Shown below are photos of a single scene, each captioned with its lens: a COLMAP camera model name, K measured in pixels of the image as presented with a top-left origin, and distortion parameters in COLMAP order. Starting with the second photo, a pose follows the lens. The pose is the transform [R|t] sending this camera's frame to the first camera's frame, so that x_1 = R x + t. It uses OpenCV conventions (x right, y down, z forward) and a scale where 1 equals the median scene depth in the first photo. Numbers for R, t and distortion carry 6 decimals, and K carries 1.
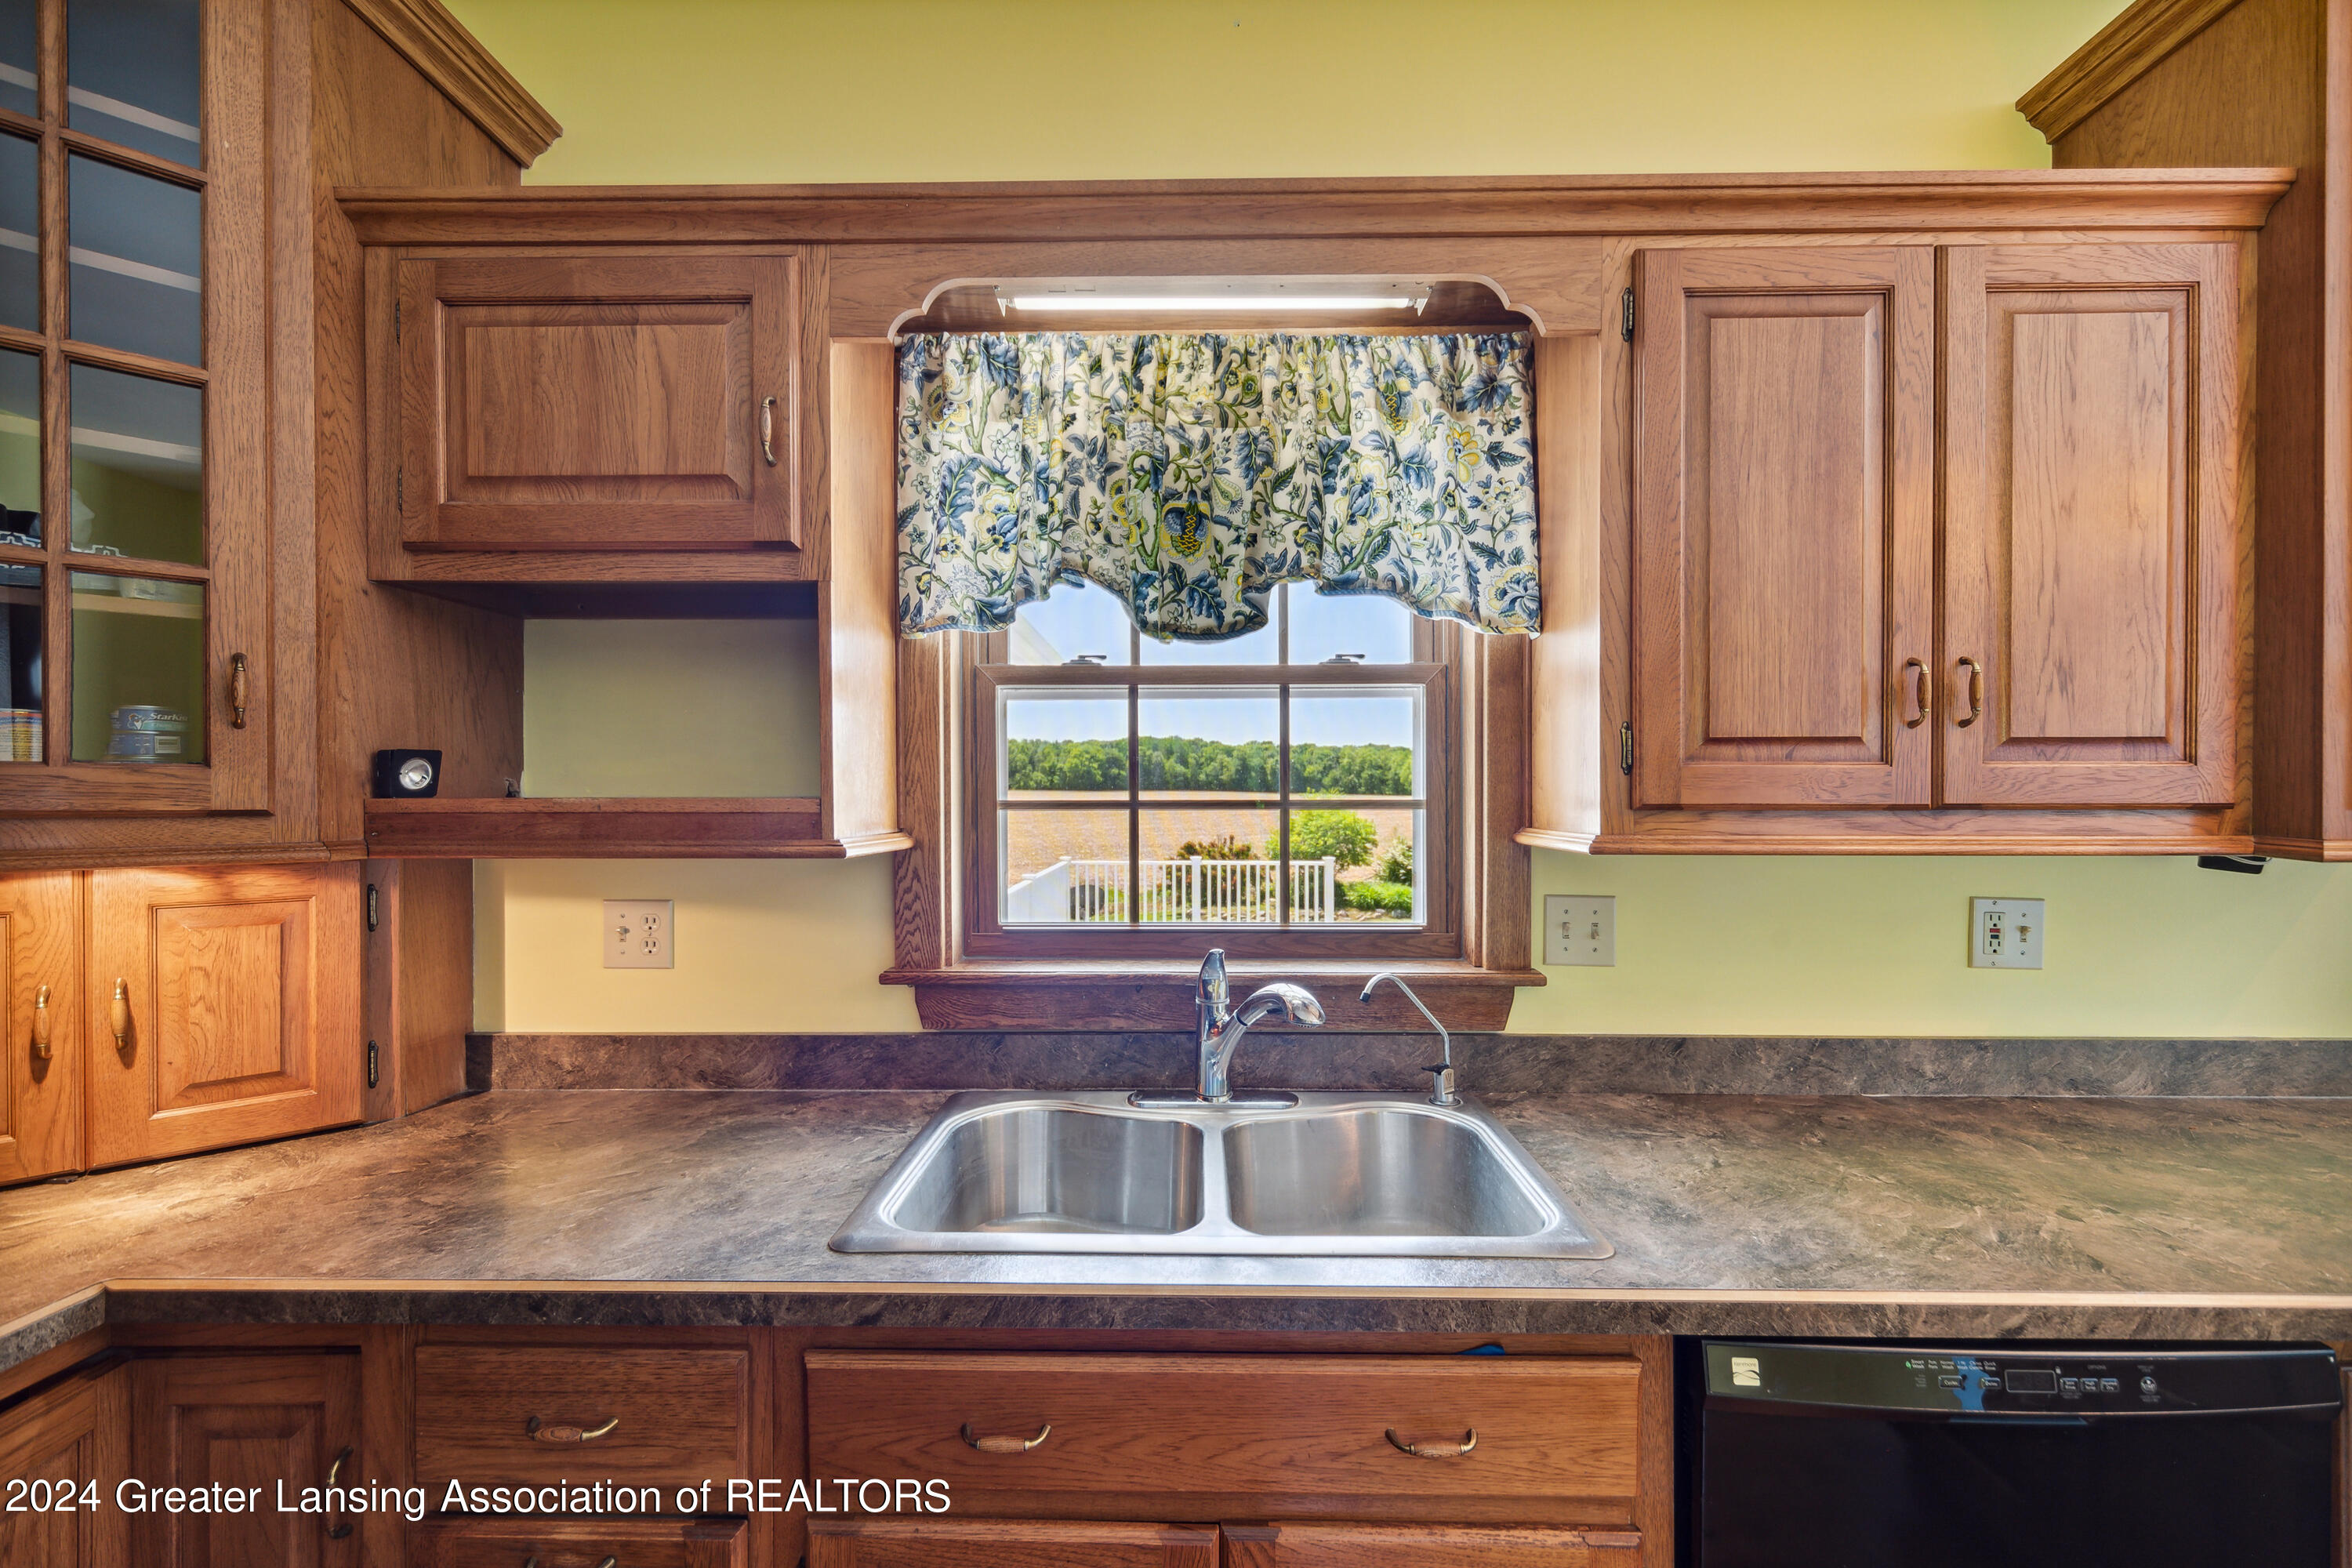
lens RADIAL K [[995.0, 0, 1170.0], [0, 995.0, 799.1], [0, 0, 1]] dist [0.006520, -0.001615]
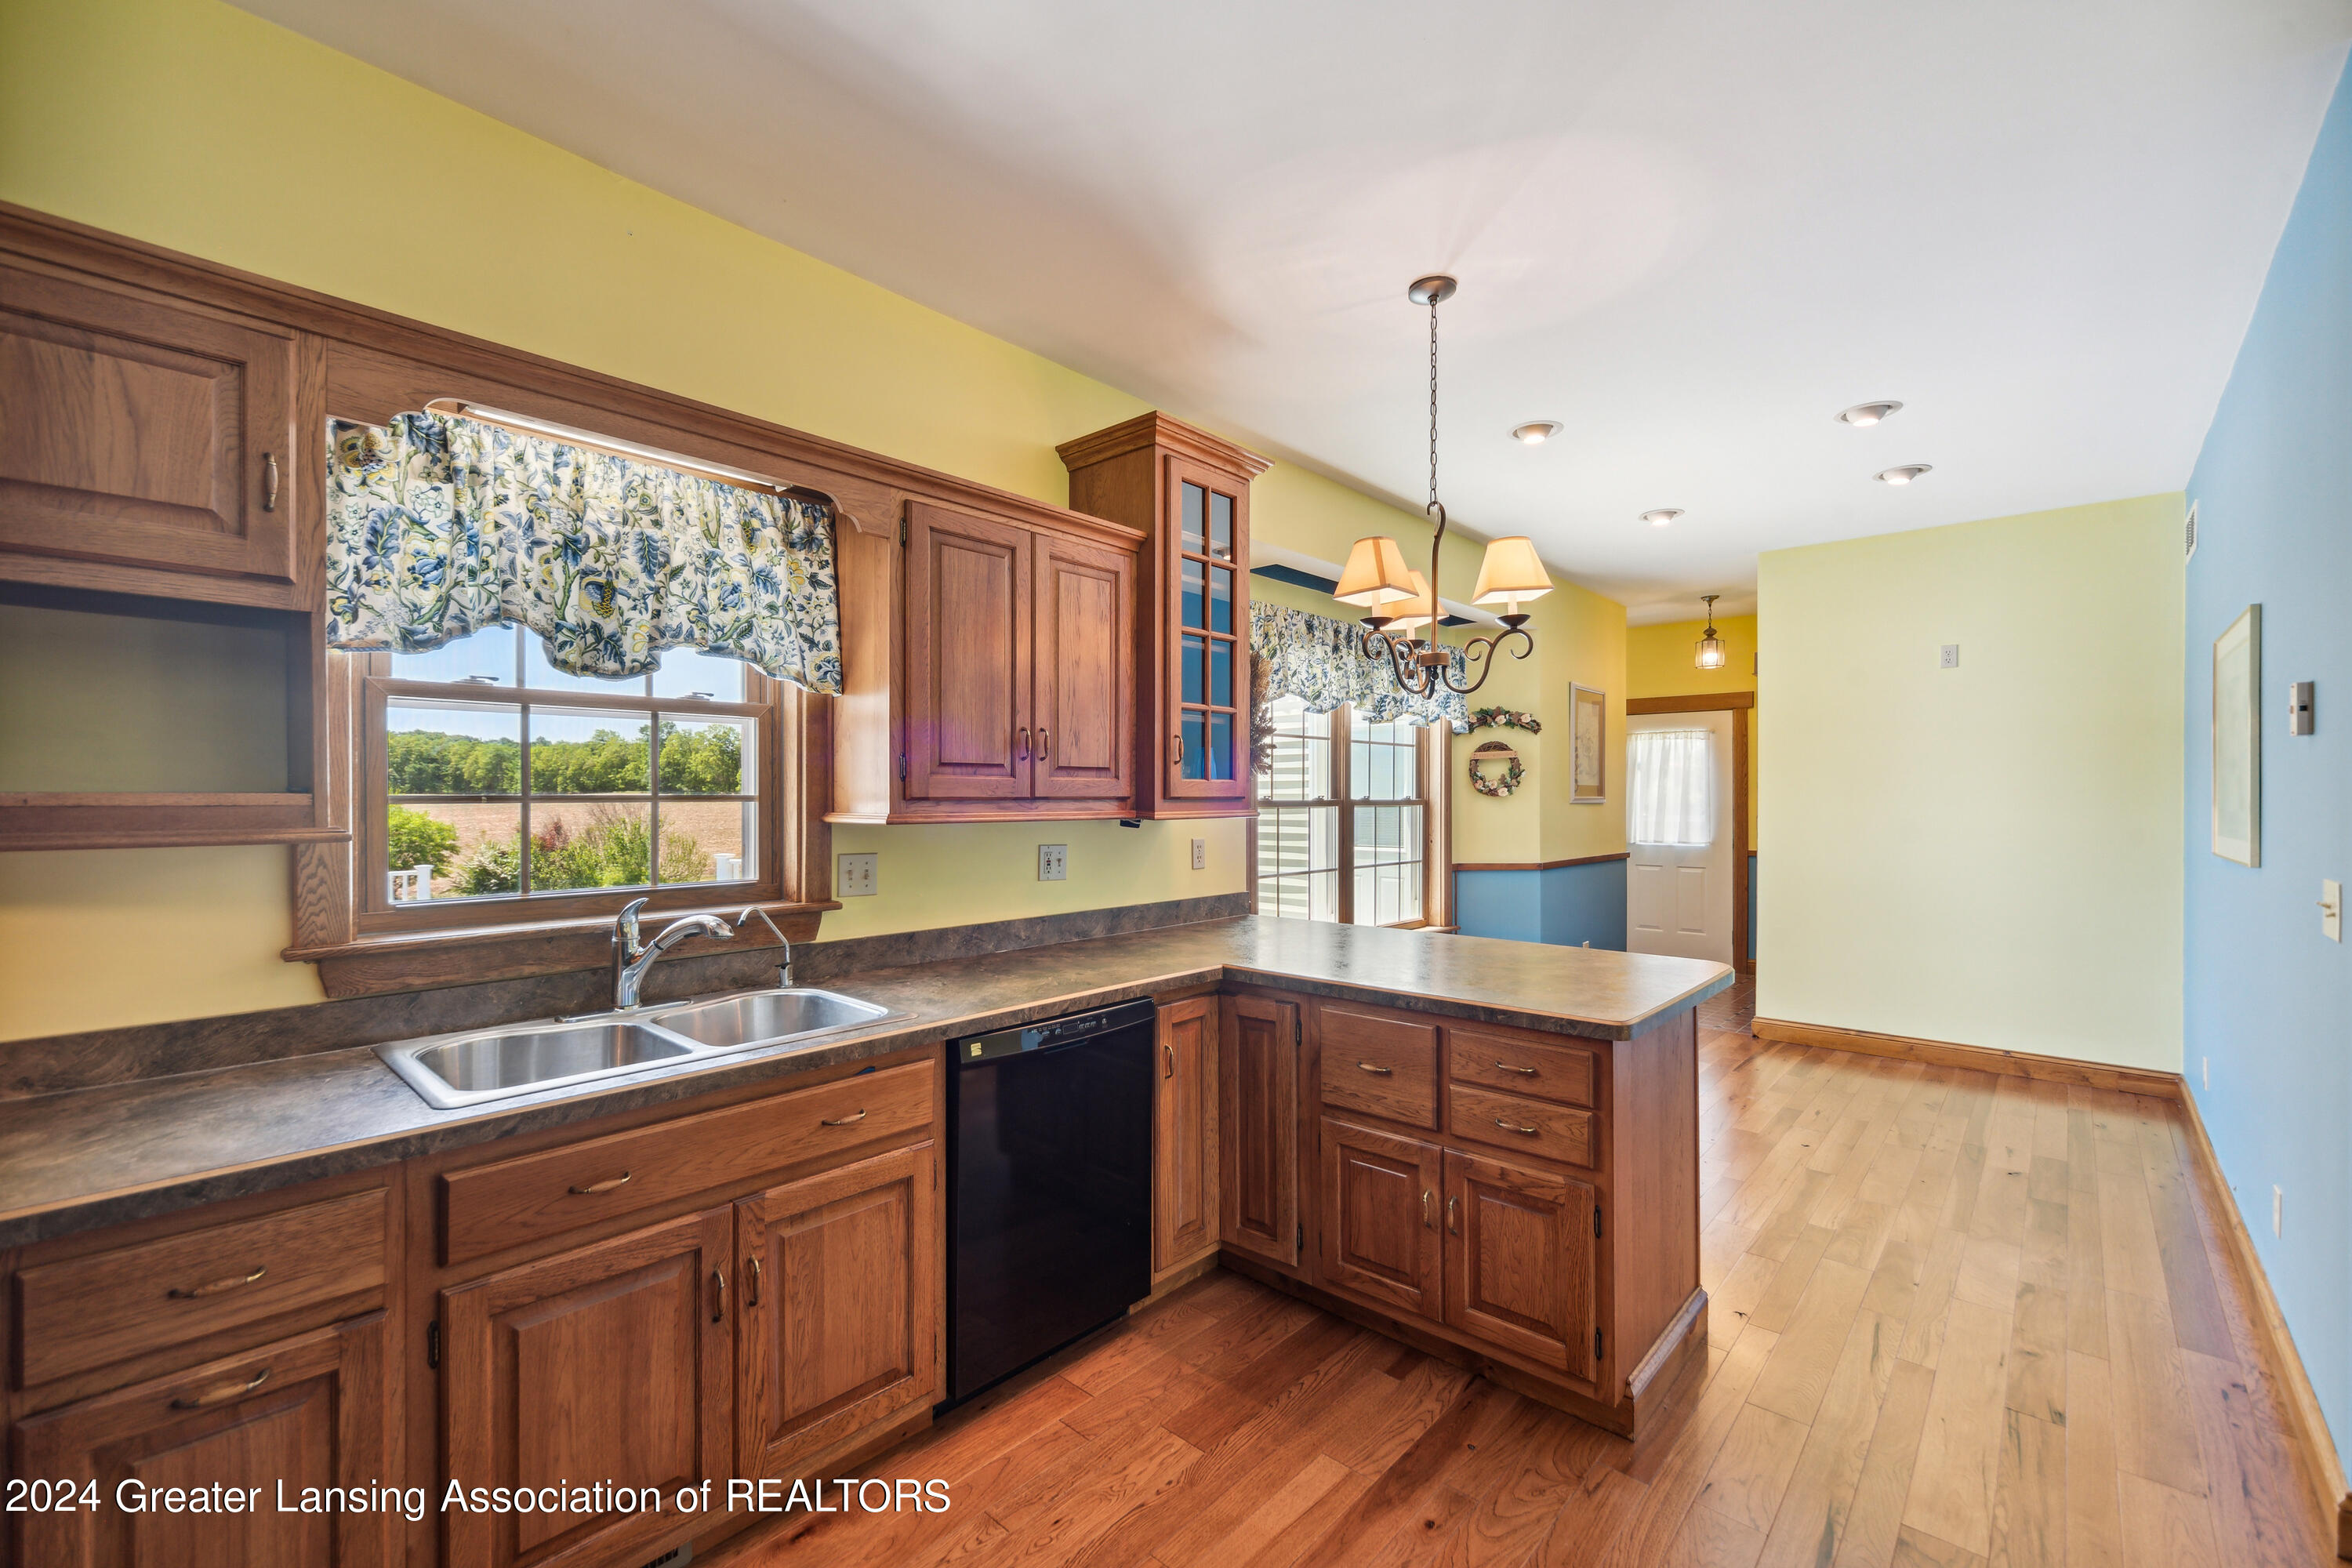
lens RADIAL K [[995.0, 0, 1188.8], [0, 995.0, 786.0], [0, 0, 1]] dist [0.006520, -0.001615]
pose [[0.652477, 0.007164, 0.757774, -0.503205], [0.001809, 0.999938, -0.011011, 0.004837], [-0.757806, 0.008555, 0.652424, -0.513620]]
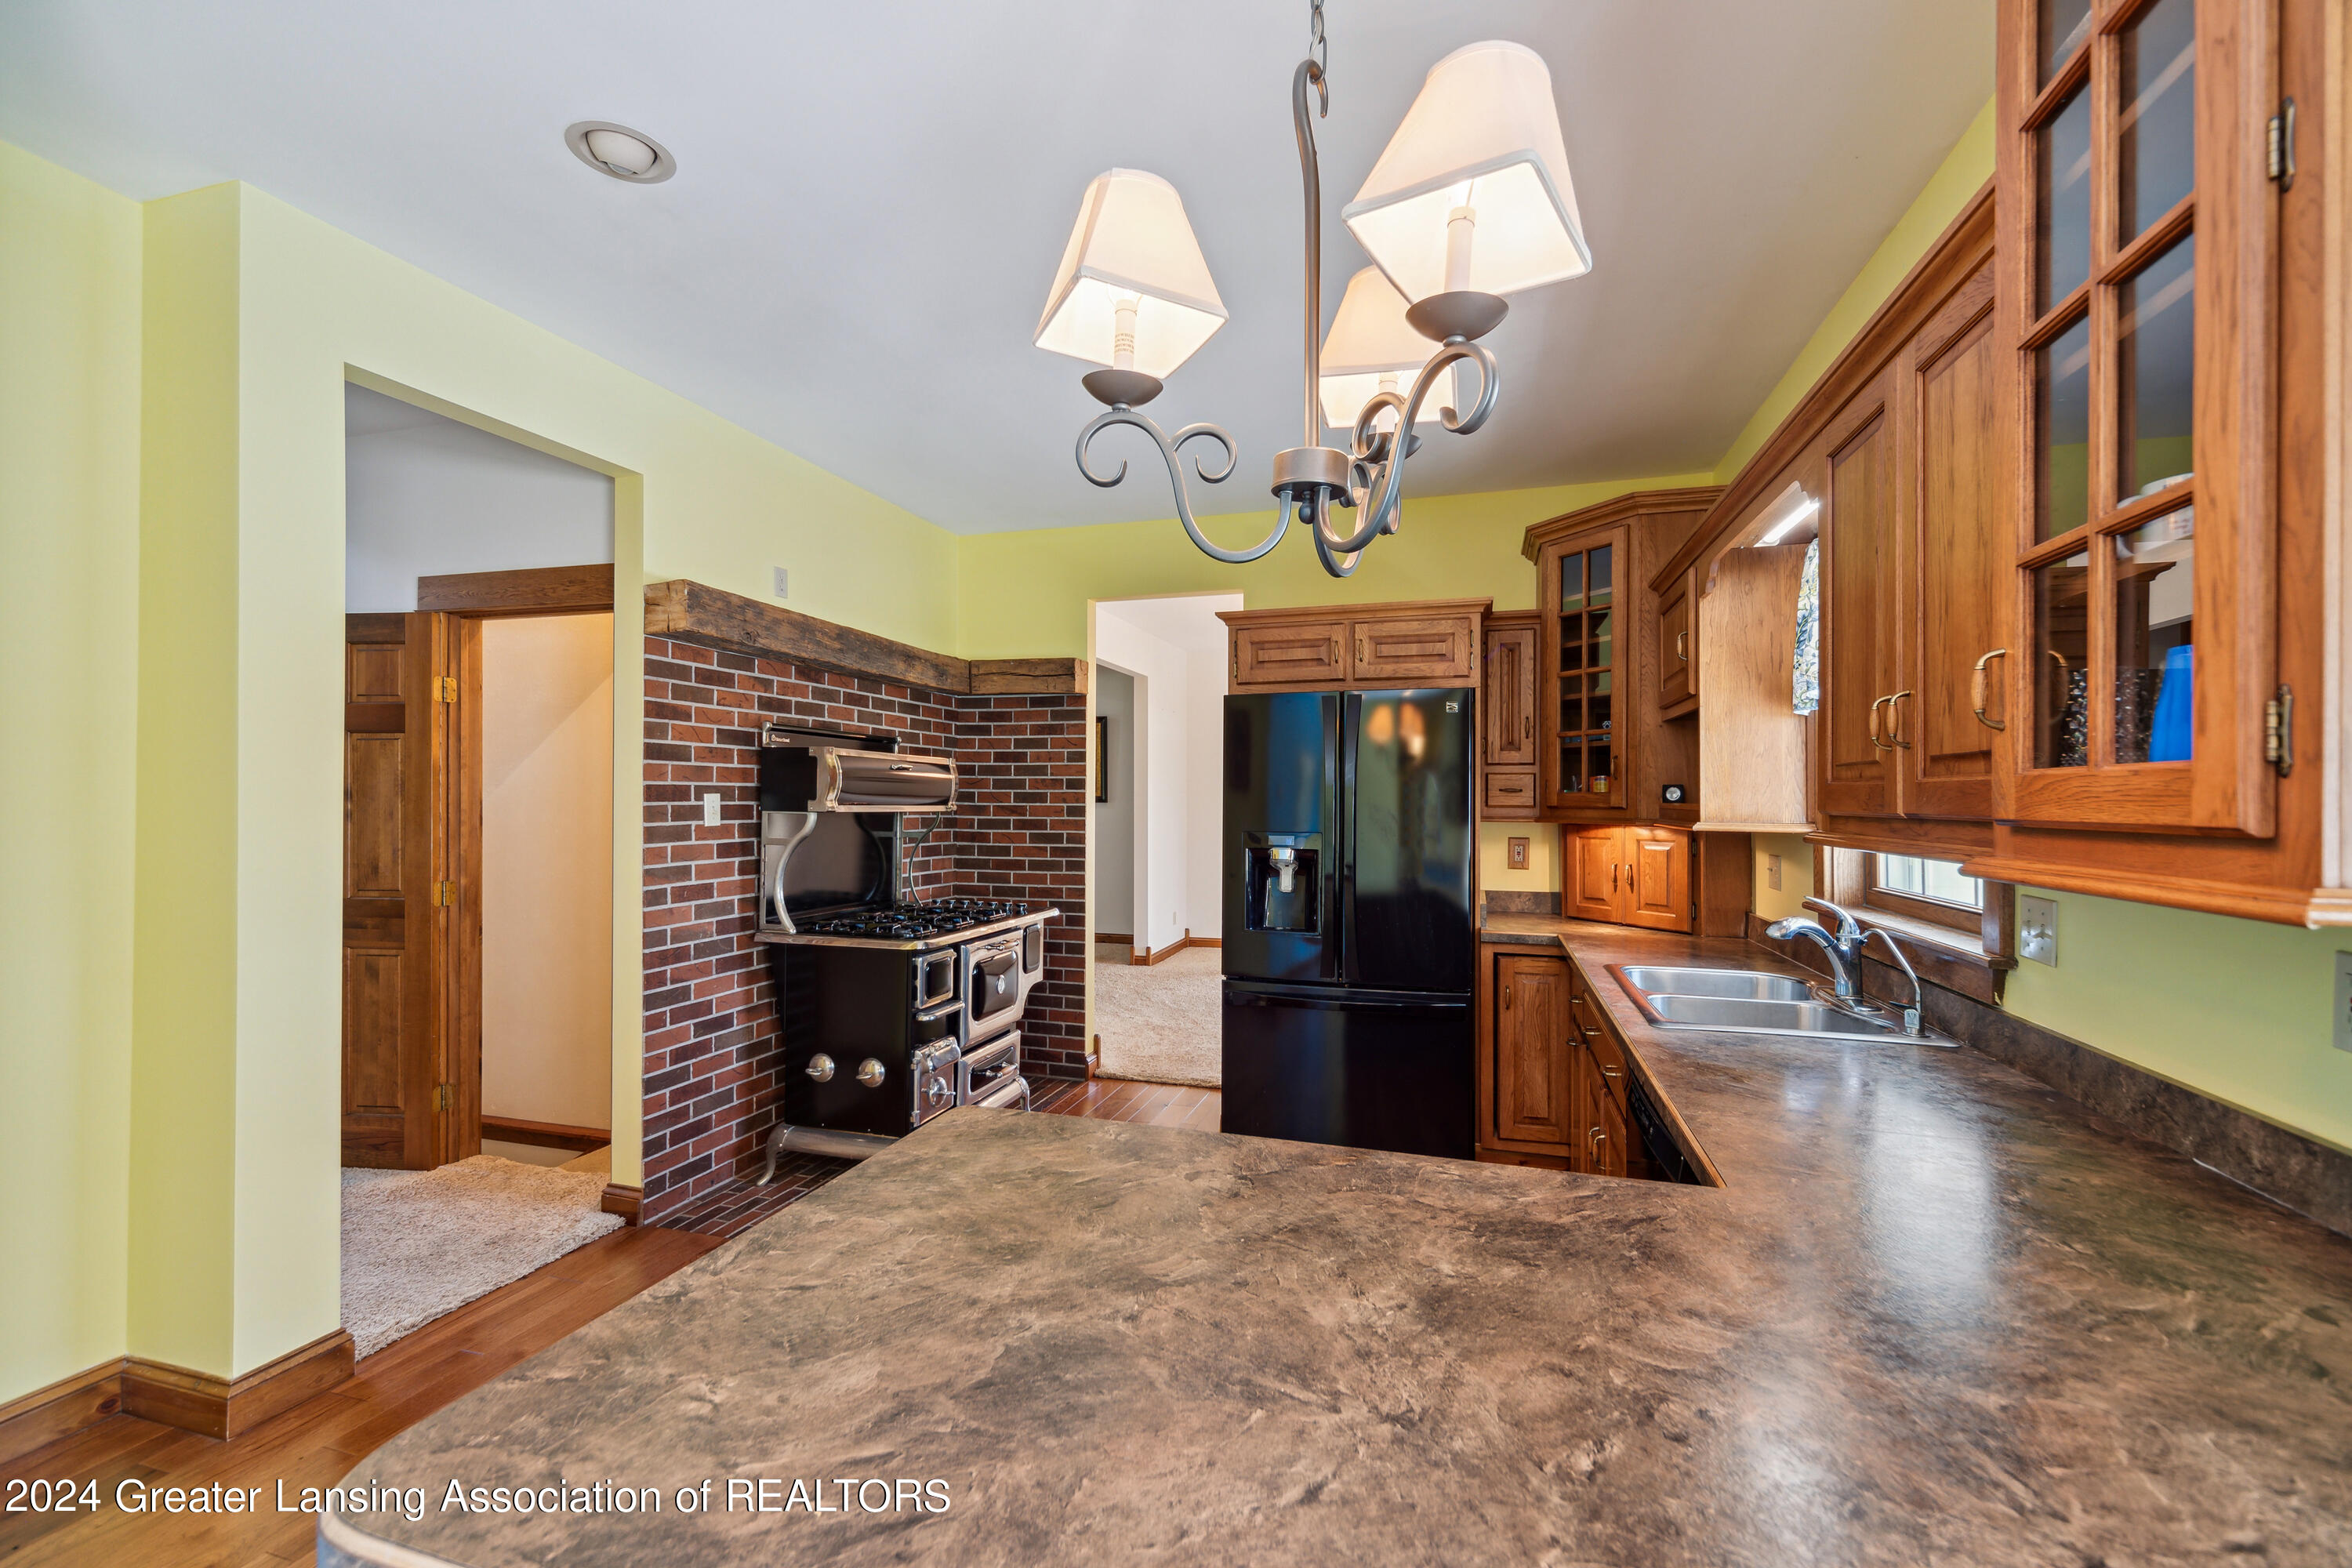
lens RADIAL K [[995.0, 0, 1171.1], [0, 995.0, 794.3], [0, 0, 1]] dist [0.006520, -0.001615]
pose [[-0.270813, -0.003948, -0.962624, 1.792583], [-0.007718, 0.999968, -0.001930, -0.007407], [0.962601, 0.006907, -0.270835, 0.395994]]
